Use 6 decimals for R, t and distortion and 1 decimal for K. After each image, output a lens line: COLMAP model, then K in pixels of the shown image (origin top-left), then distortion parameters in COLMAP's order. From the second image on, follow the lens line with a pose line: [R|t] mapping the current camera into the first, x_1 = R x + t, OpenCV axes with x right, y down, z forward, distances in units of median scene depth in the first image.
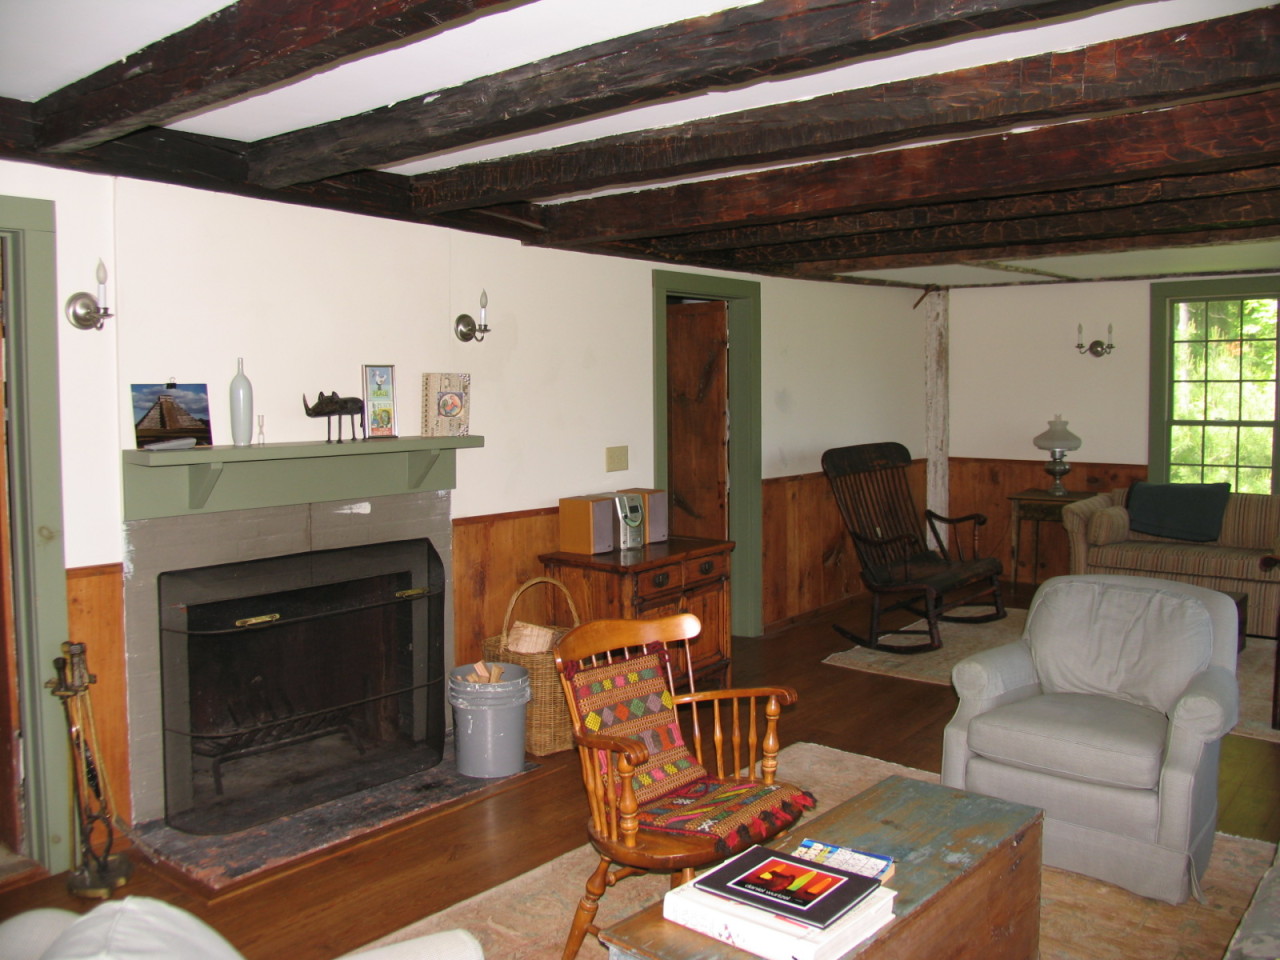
lens RADIAL K [[1090.0, 0, 640.6], [0, 1090.0, 477.4], [0, 0, 1]] dist [-0.122695, 0.090768]
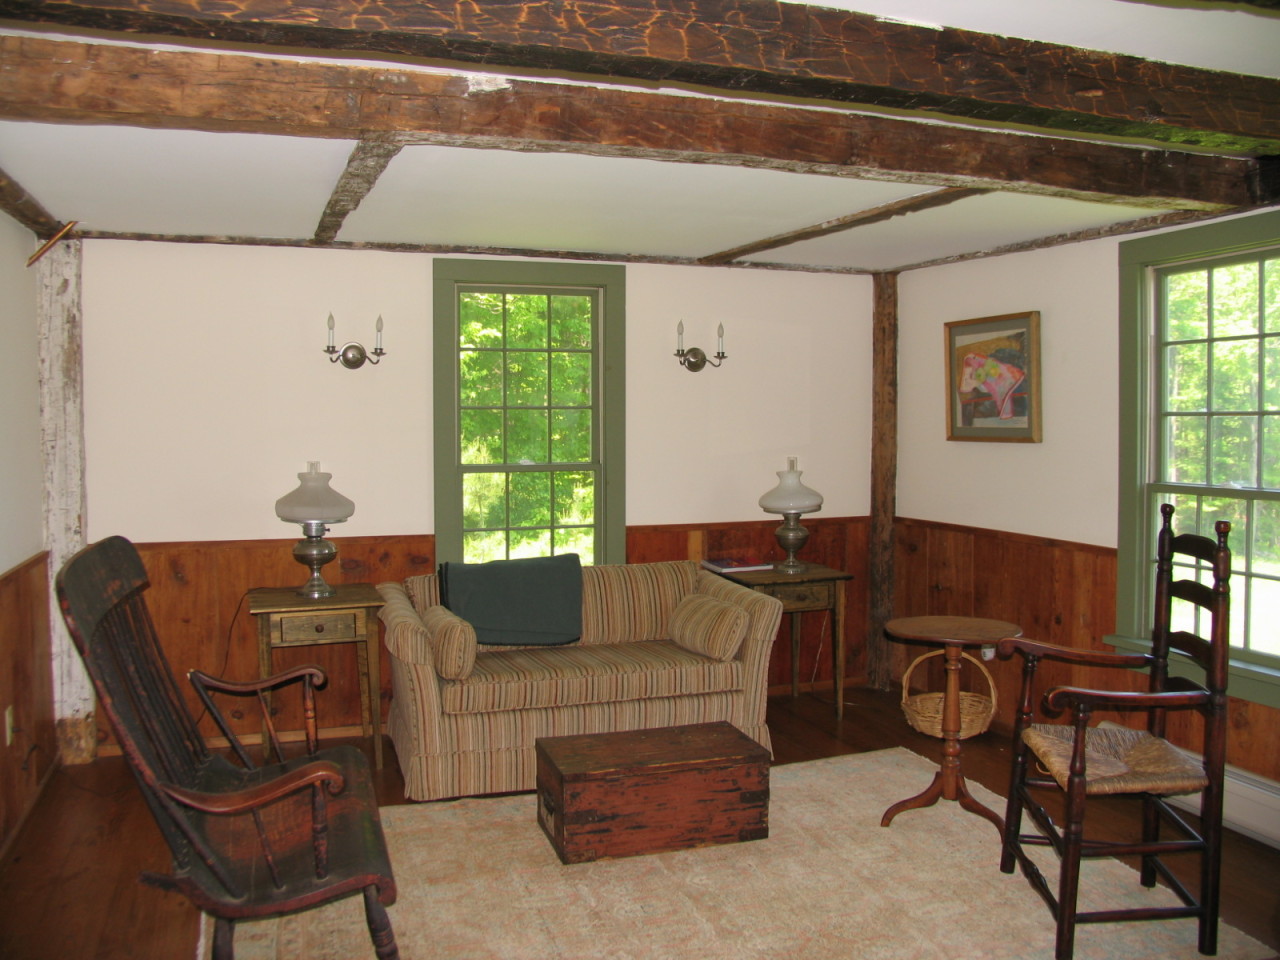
lens RADIAL K [[1090.0, 0, 640.8], [0, 1090.0, 472.4], [0, 0, 1]] dist [-0.122695, 0.090768]
pose [[0.533252, -0.033217, 0.845304, -0.024236], [0.066362, 0.997792, -0.002654, -0.042381], [-0.843350, 0.057511, 0.534279, 0.564779]]
